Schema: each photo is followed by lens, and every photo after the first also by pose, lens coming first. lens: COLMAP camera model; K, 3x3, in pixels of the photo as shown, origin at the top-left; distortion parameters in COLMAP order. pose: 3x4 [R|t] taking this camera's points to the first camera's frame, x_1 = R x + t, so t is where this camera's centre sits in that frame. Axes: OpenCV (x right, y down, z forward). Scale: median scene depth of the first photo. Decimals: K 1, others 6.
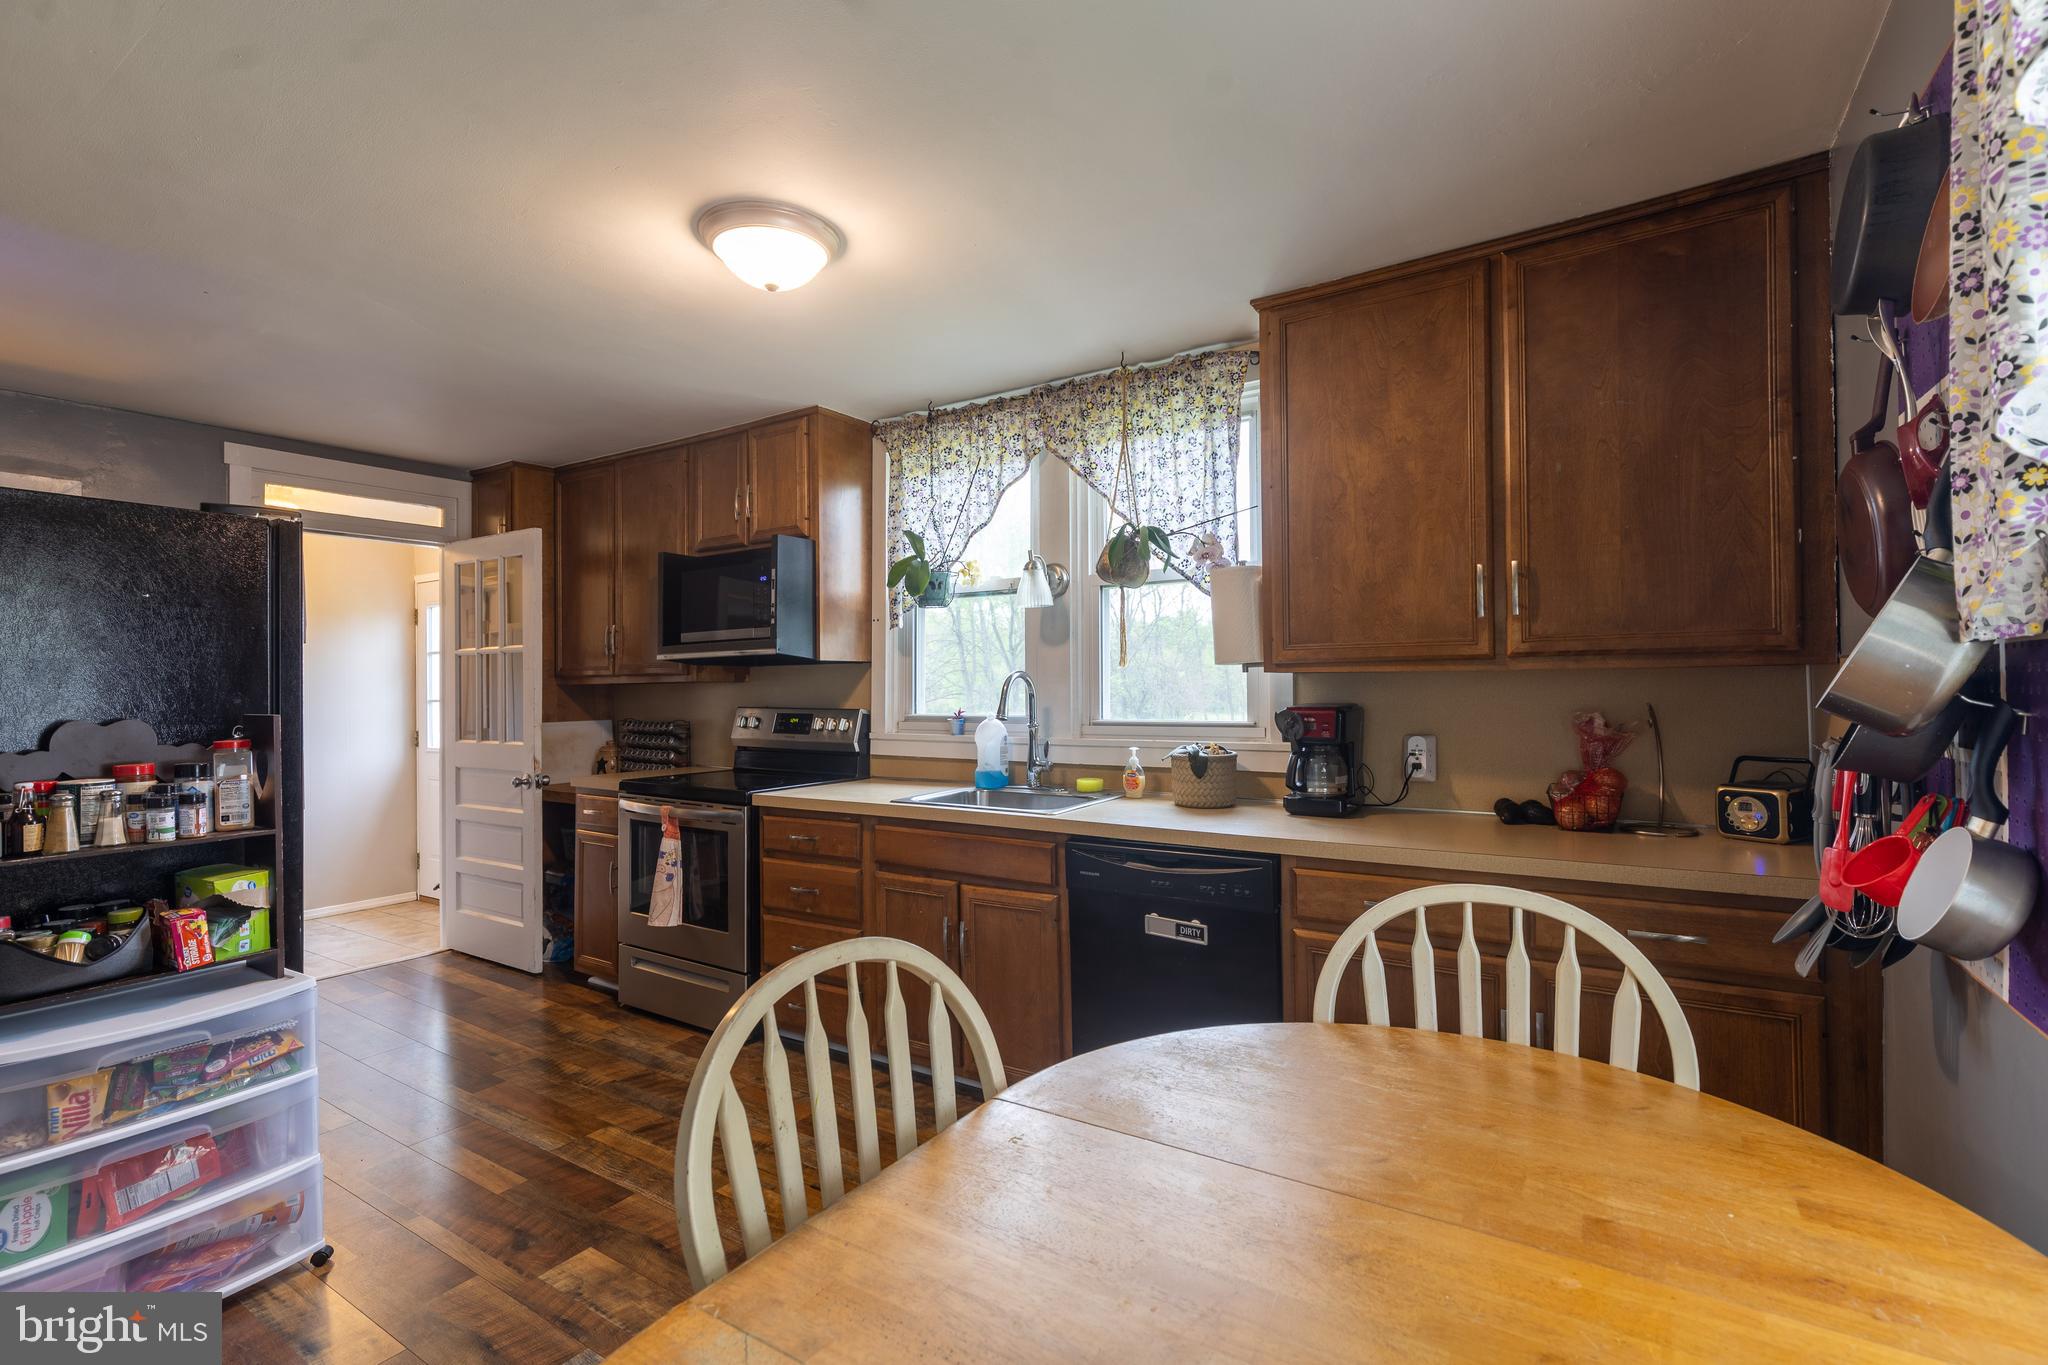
lens RADIAL K [[916.2, 0, 1029.9], [0, 916.2, 677.4], [0, 0, 1]] dist [0.009030, -0.001116]
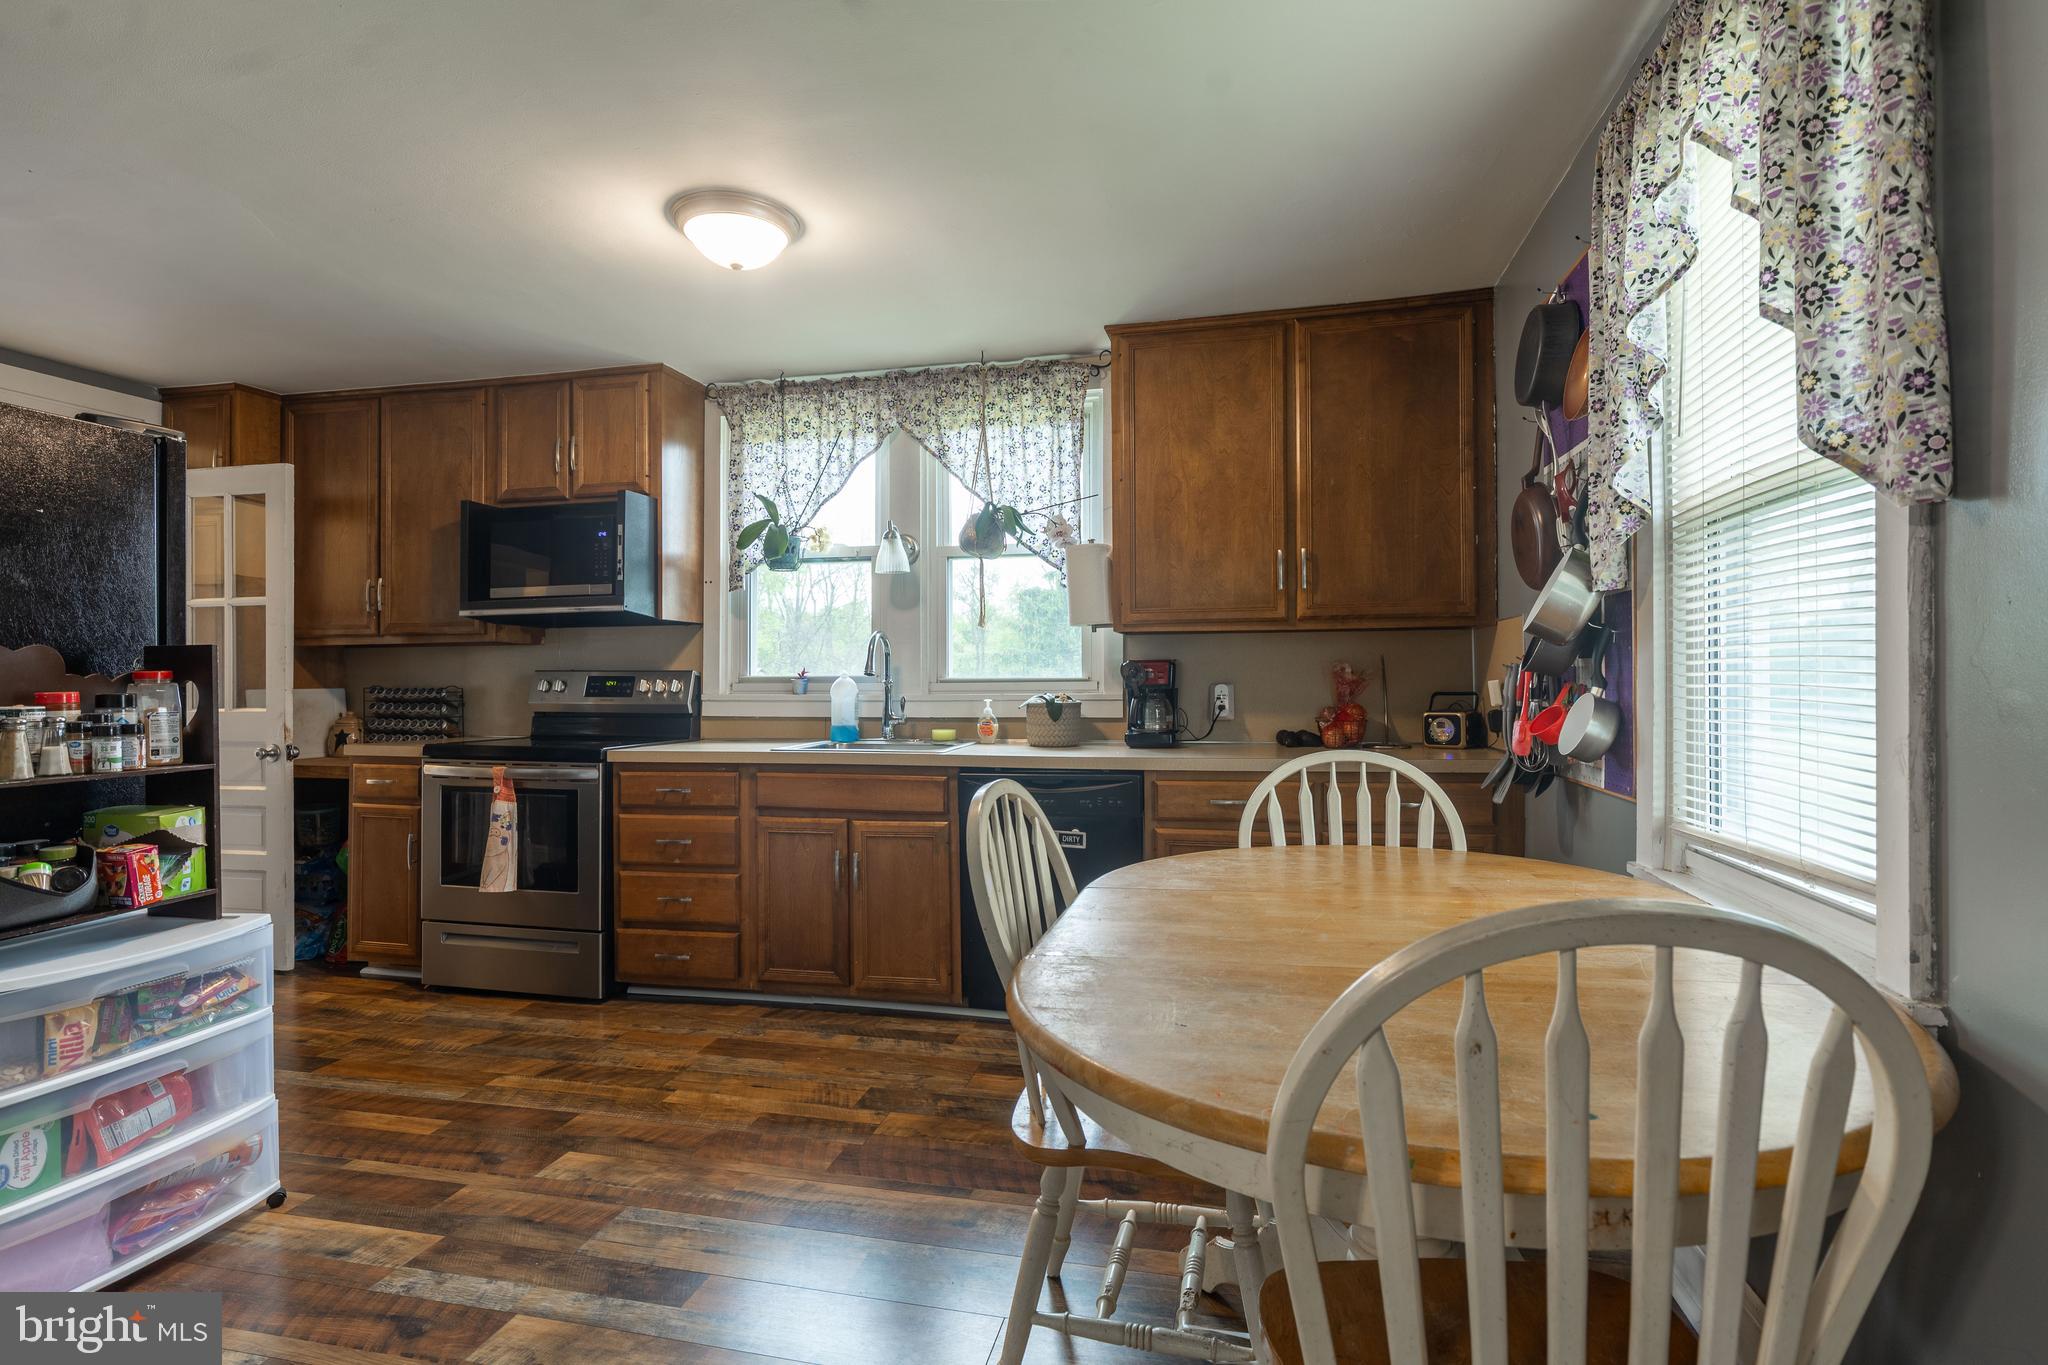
lens RADIAL K [[986.6, 0, 1034.4], [0, 986.6, 676.8], [0, 0, 1]] dist [0.000965, -0.000527]
pose [[0.939983, 0.005521, 0.341177, -0.304824], [-0.006634, 0.999976, 0.002096, 0.055307], [-0.341157, -0.004234, 0.939997, -0.208617]]
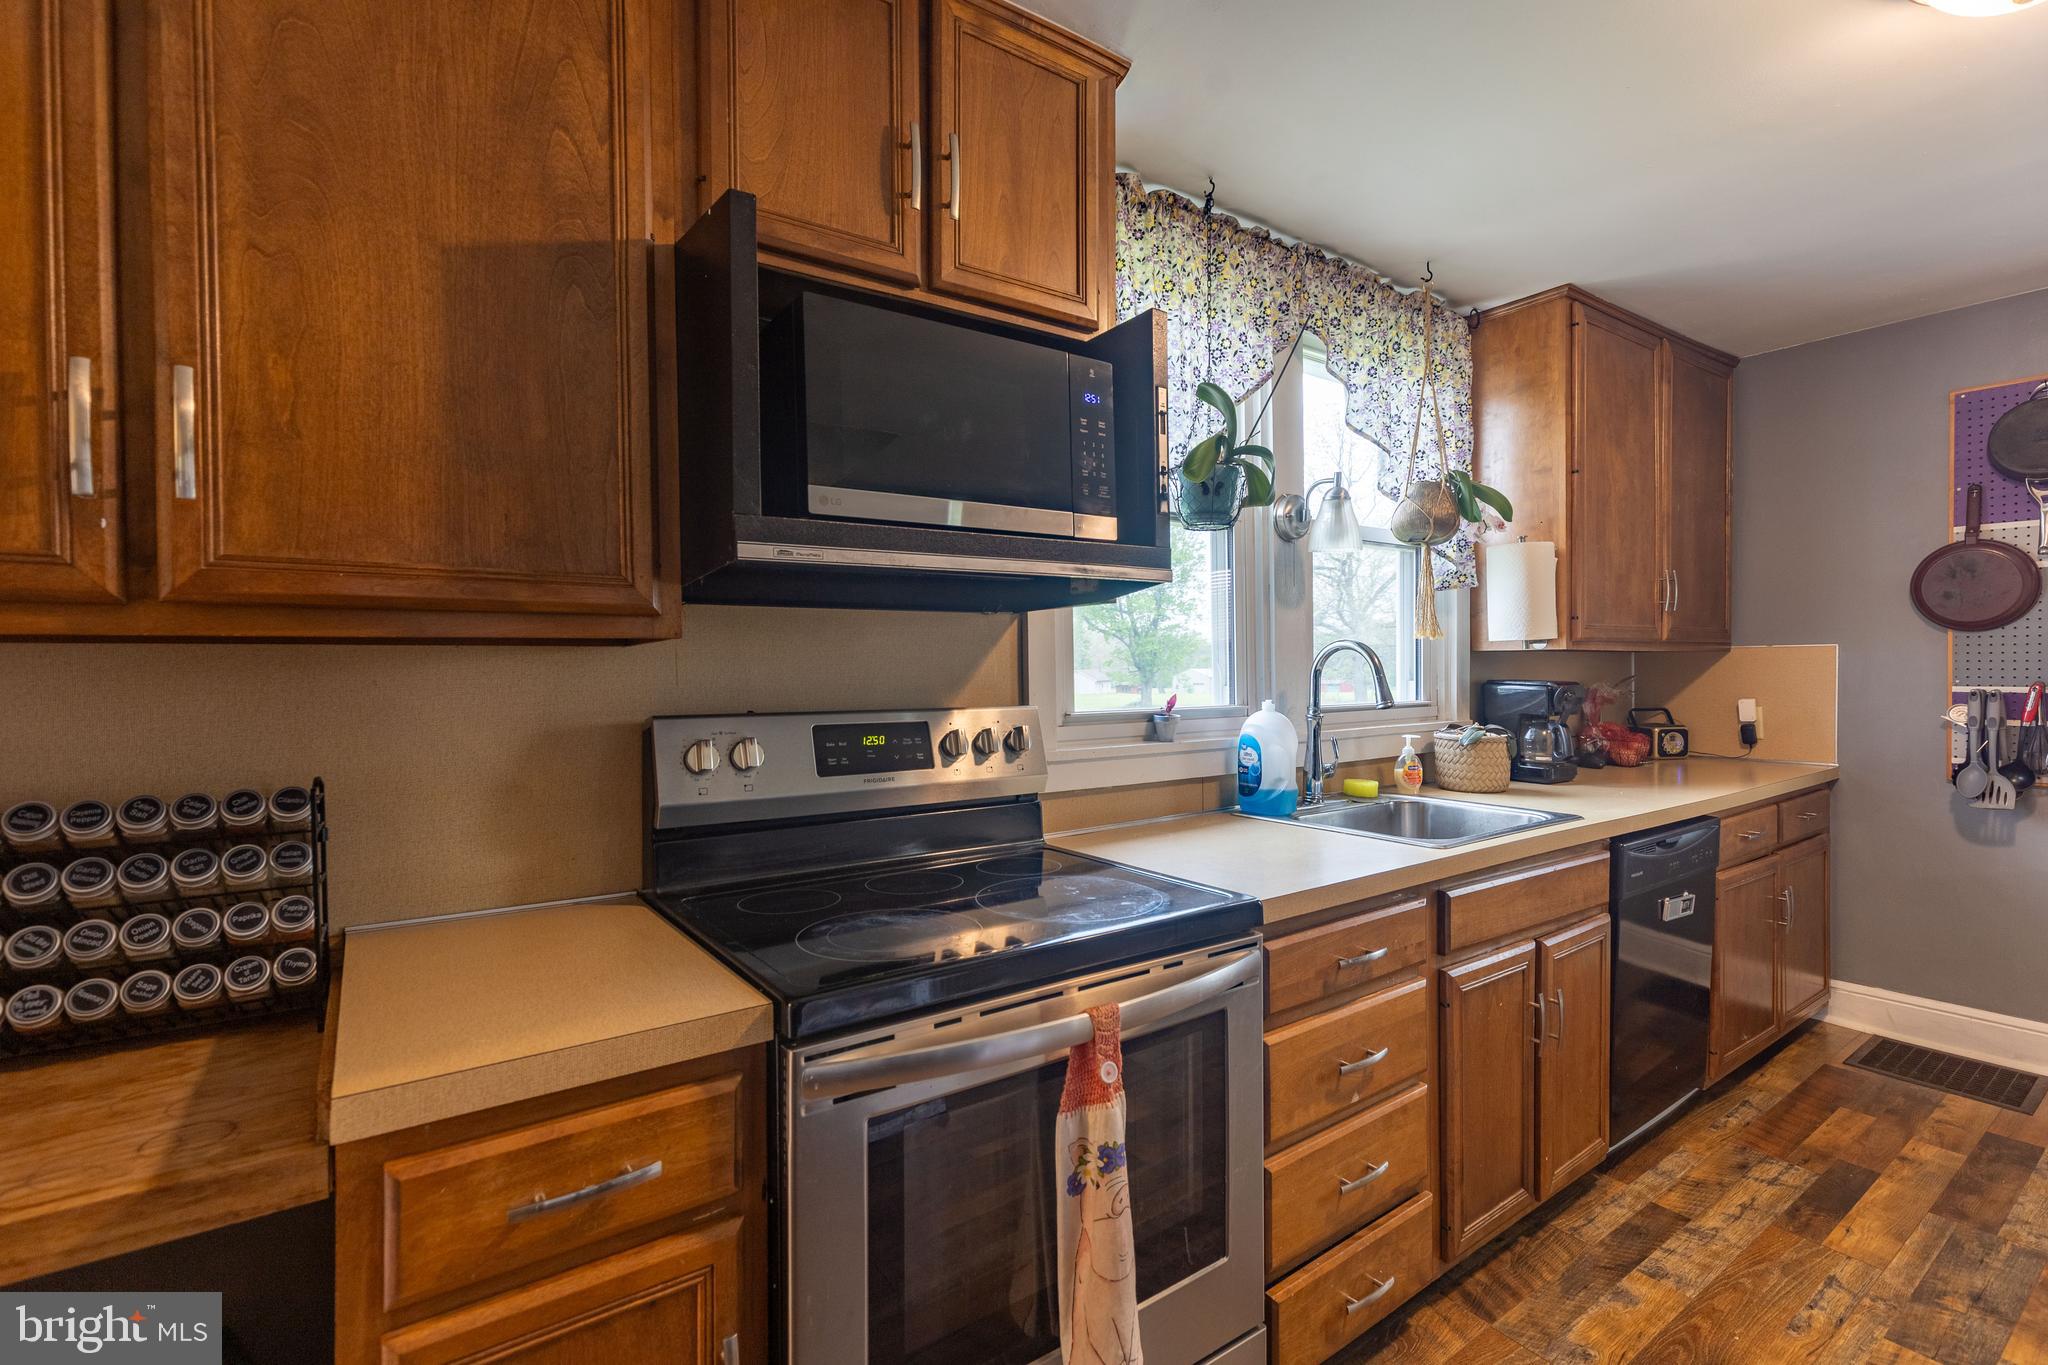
lens RADIAL K [[916.2, 0, 1029.9], [0, 916.2, 677.4], [0, 0, 1]] dist [0.009030, -0.001116]
pose [[0.375063, -0.003709, 0.926992, -0.975868], [-0.005312, 0.999967, 0.006150, 0.024396], [-0.926984, -0.007231, 0.375031, 1.227455]]
